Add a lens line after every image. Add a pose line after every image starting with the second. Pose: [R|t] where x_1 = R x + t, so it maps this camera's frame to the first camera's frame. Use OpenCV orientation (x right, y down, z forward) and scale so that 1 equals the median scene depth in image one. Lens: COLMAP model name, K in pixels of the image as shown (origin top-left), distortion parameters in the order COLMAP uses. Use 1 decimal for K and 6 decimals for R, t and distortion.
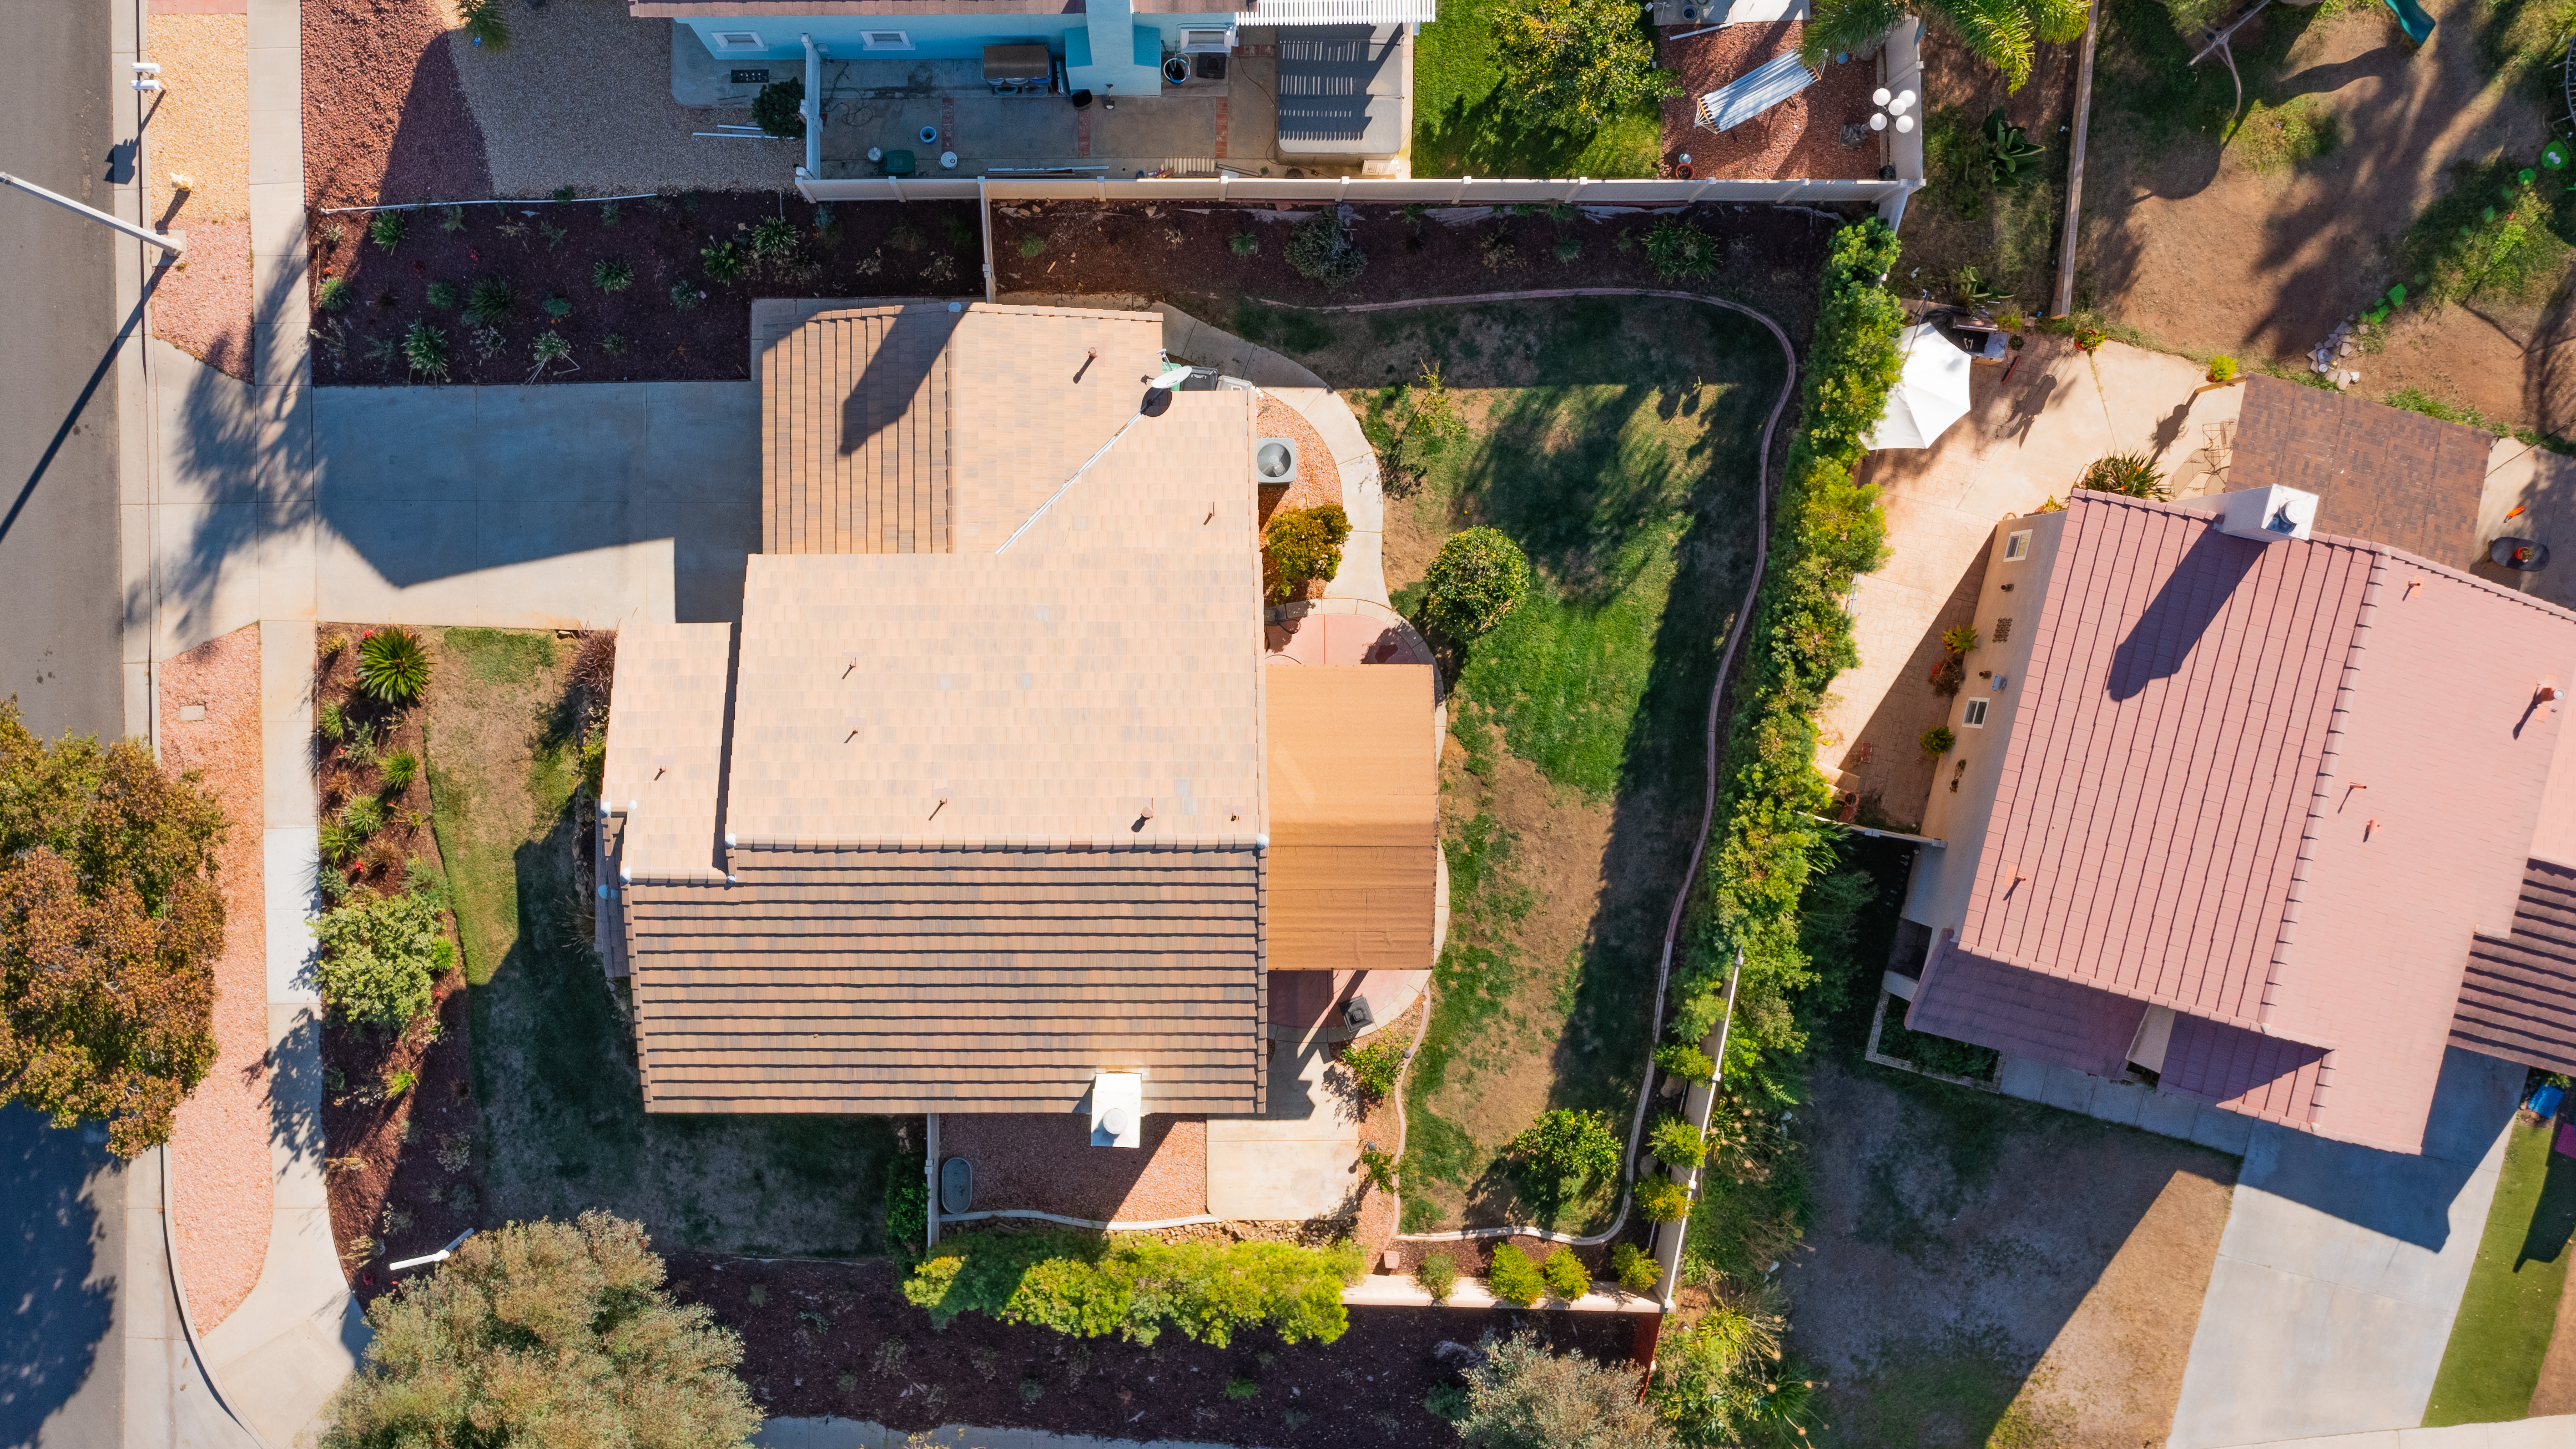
lens RADIAL K [[2384.7, 0, 1487.9], [0, 2384.7, 622.1], [0, 0, 1]] dist [-0.012585, -0.001804]
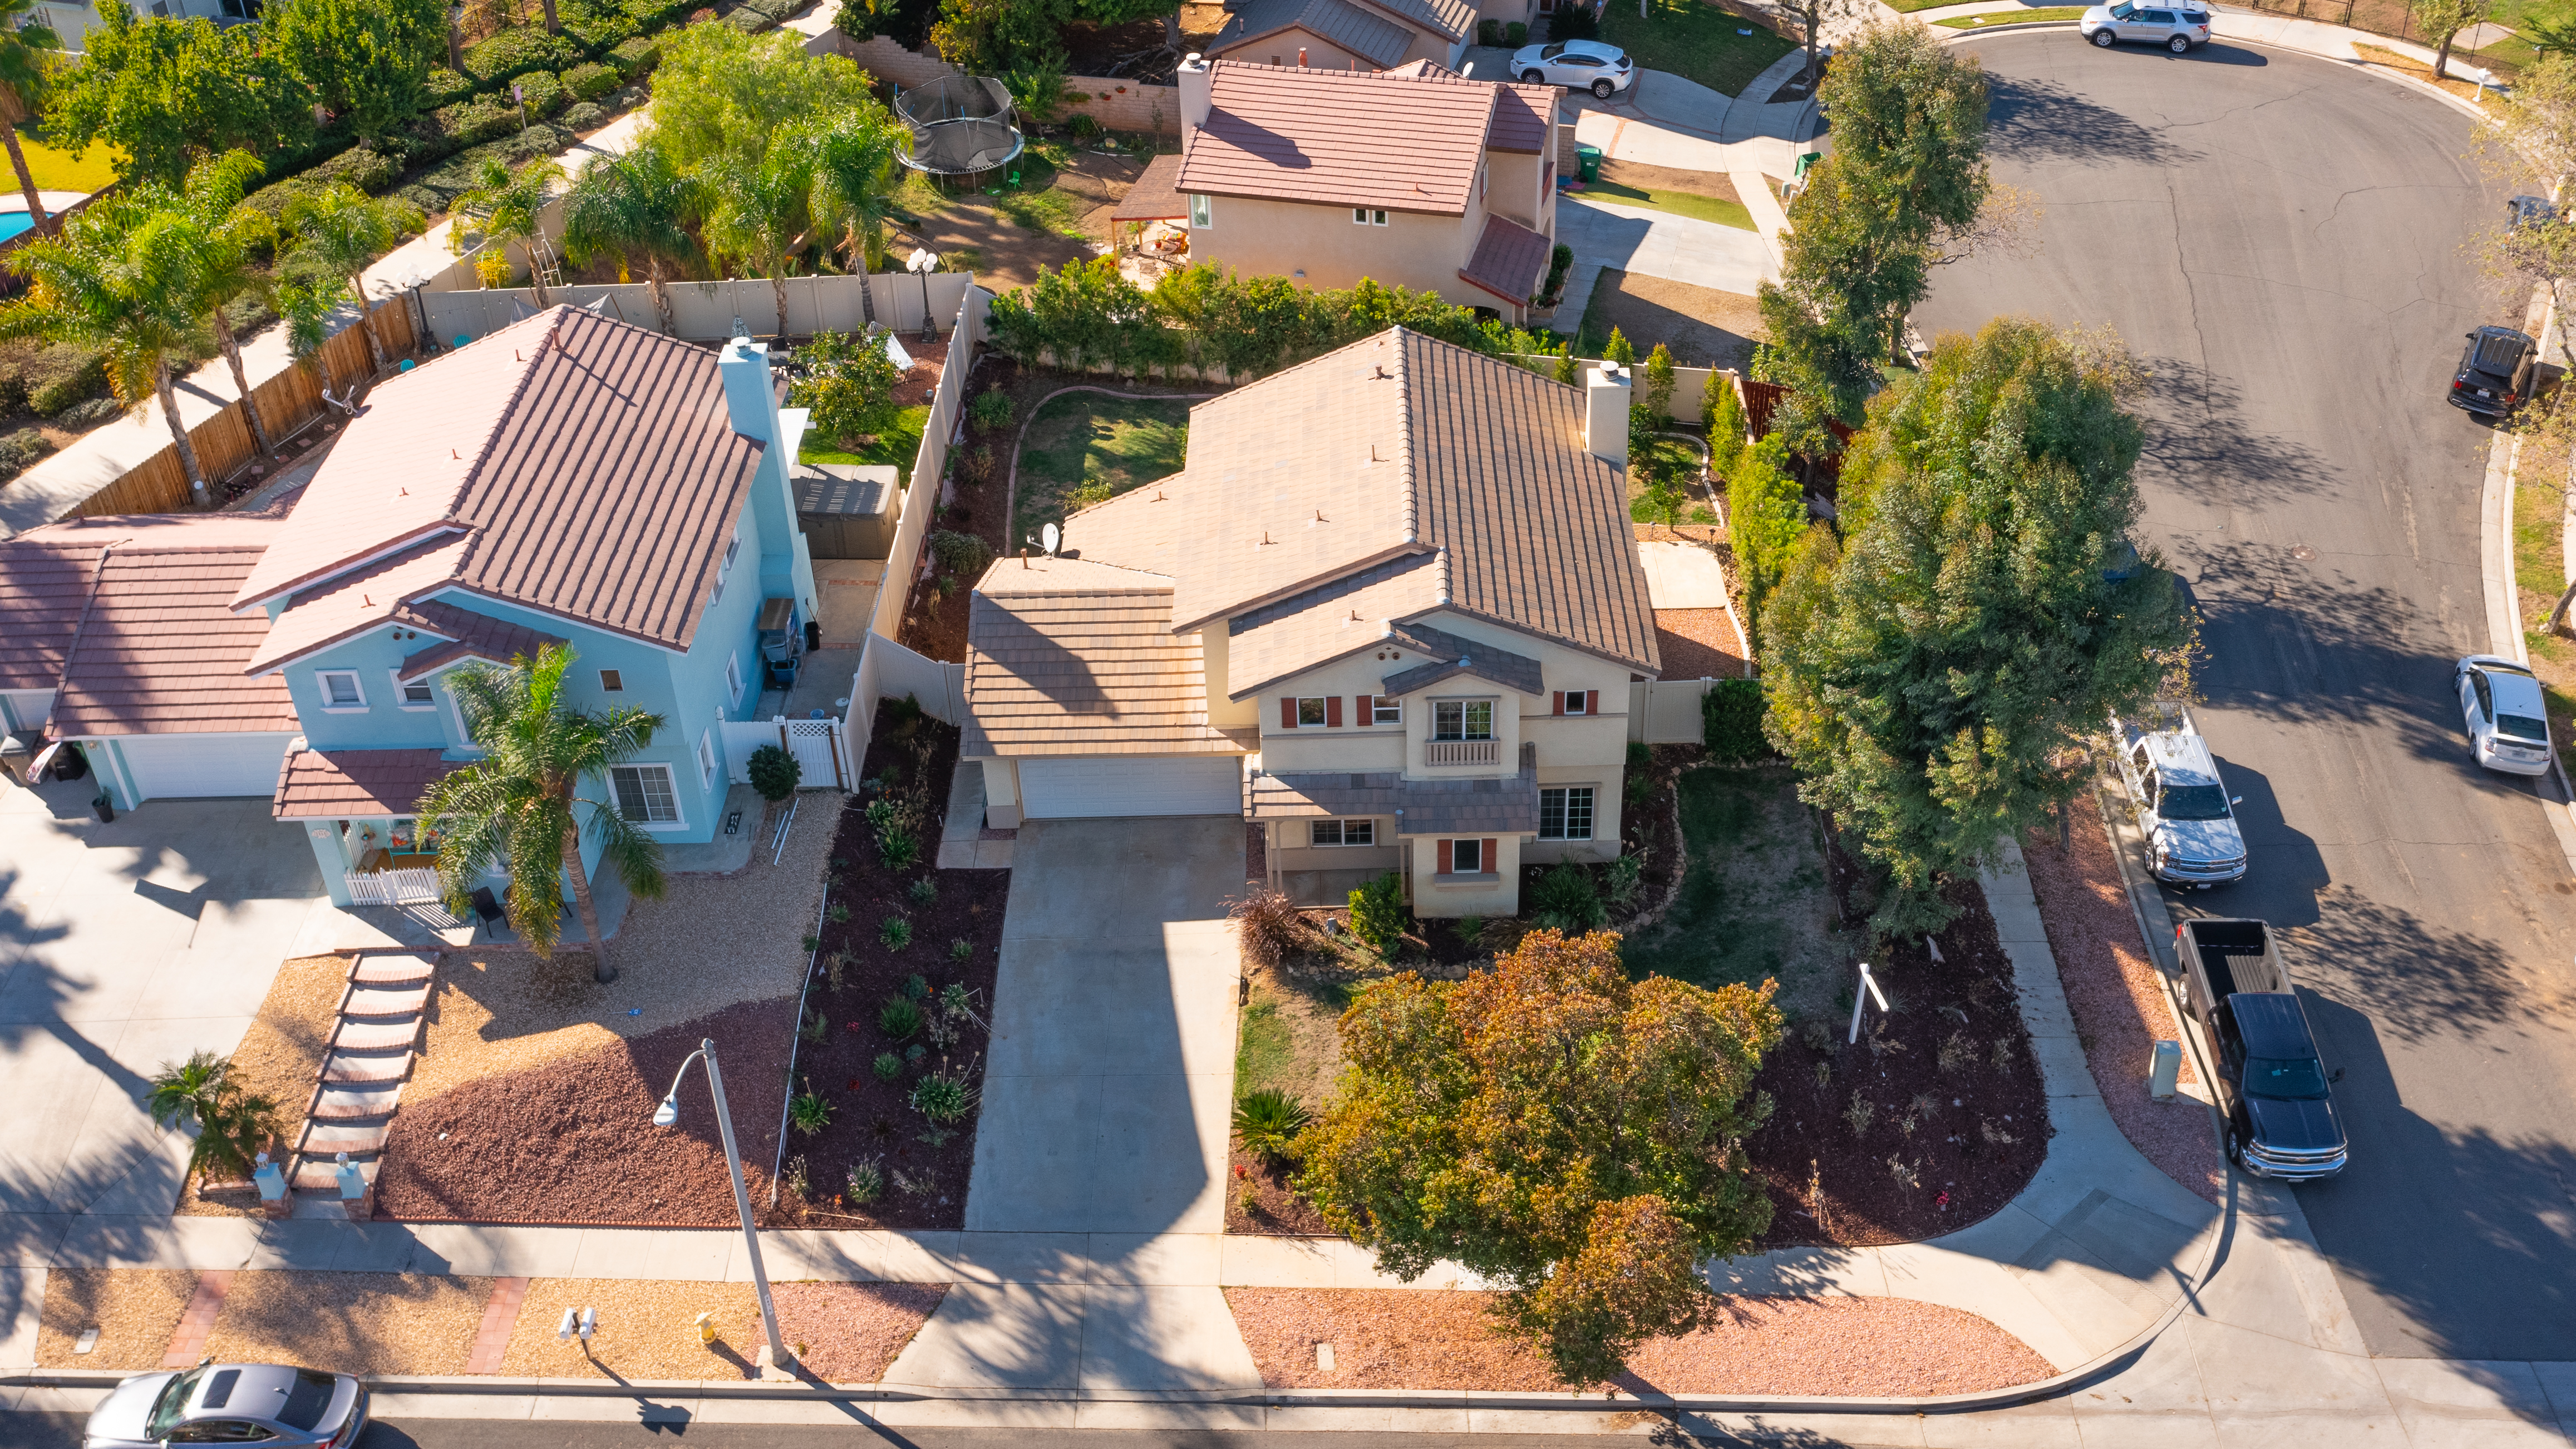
lens RADIAL K [[2230.6, 0, 1339.2], [0, 2230.6, 653.8], [0, 0, 1]] dist [-0.012371, -0.000762]
pose [[-0.005264, -0.593510, 0.804810, -1.047677], [0.999839, -0.016916, -0.005935, 0.052584], [0.017137, 0.804649, 0.593503, 0.326150]]
